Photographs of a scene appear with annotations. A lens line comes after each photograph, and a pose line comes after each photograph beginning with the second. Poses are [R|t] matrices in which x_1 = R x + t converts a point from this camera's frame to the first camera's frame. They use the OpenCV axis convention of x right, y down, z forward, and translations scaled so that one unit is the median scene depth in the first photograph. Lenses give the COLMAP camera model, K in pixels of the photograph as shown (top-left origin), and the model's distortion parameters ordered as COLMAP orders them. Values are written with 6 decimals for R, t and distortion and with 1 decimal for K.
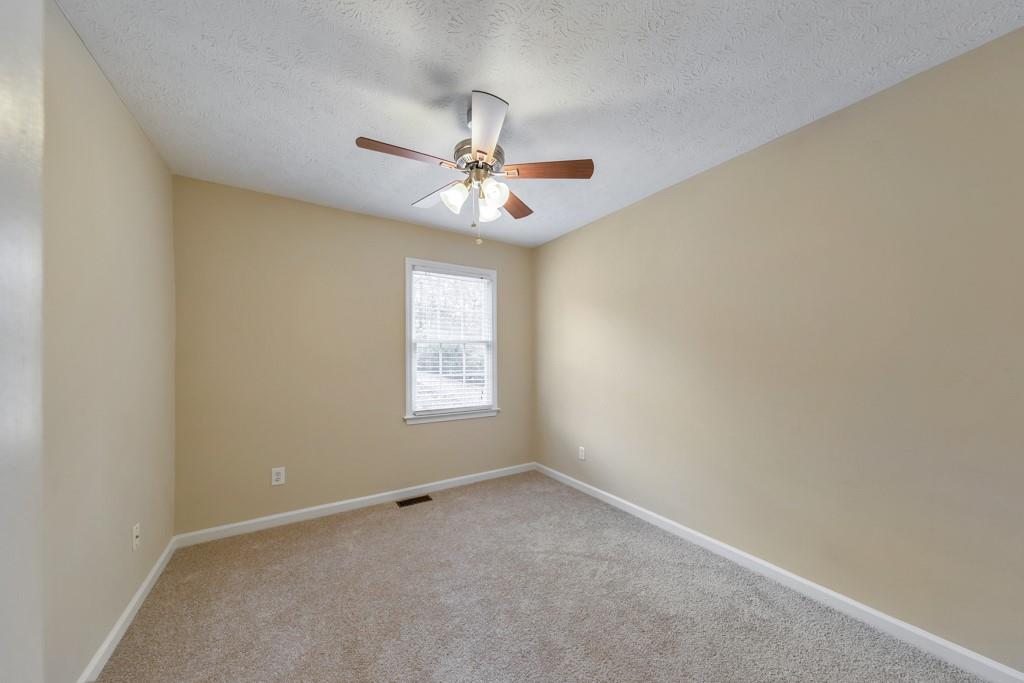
lens RADIAL K [[370.6, 0, 511.4], [0, 370.6, 359.4], [0, 0, 1]] dist [0.000037, 0.000025]
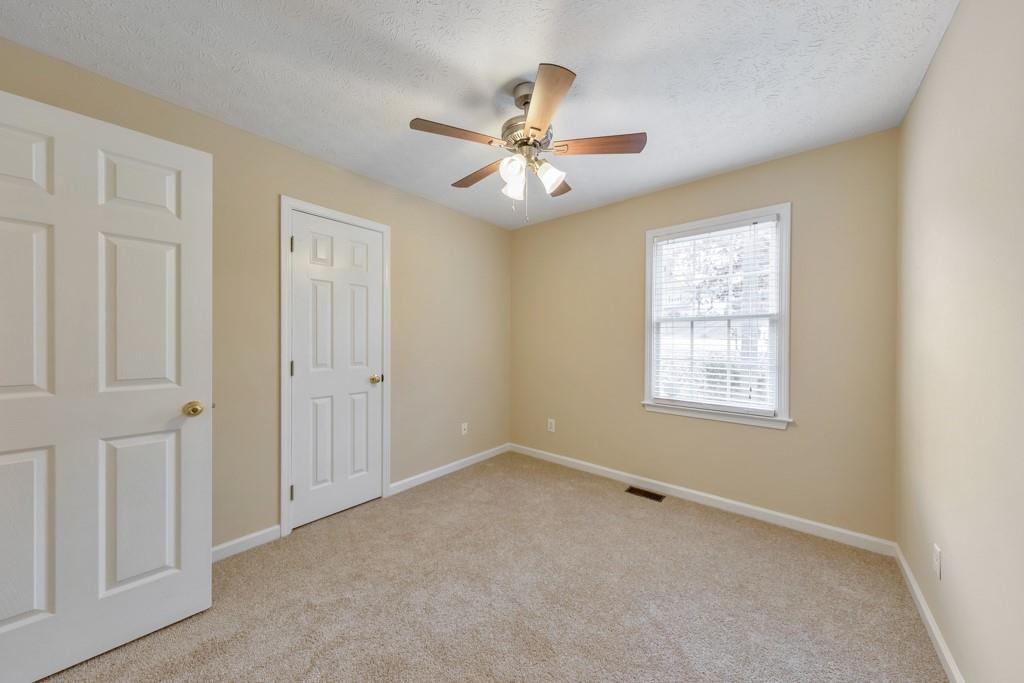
lens RADIAL K [[347.2, 0, 506.0], [0, 347.2, 347.6], [0, 0, 1]] dist [-0.000256, 0.000022]
pose [[0.253309, 0.021462, -0.967147, 0.473216], [-0.014337, 0.999727, 0.018430, 0.006575], [0.967279, 0.009198, 0.253548, 0.435534]]
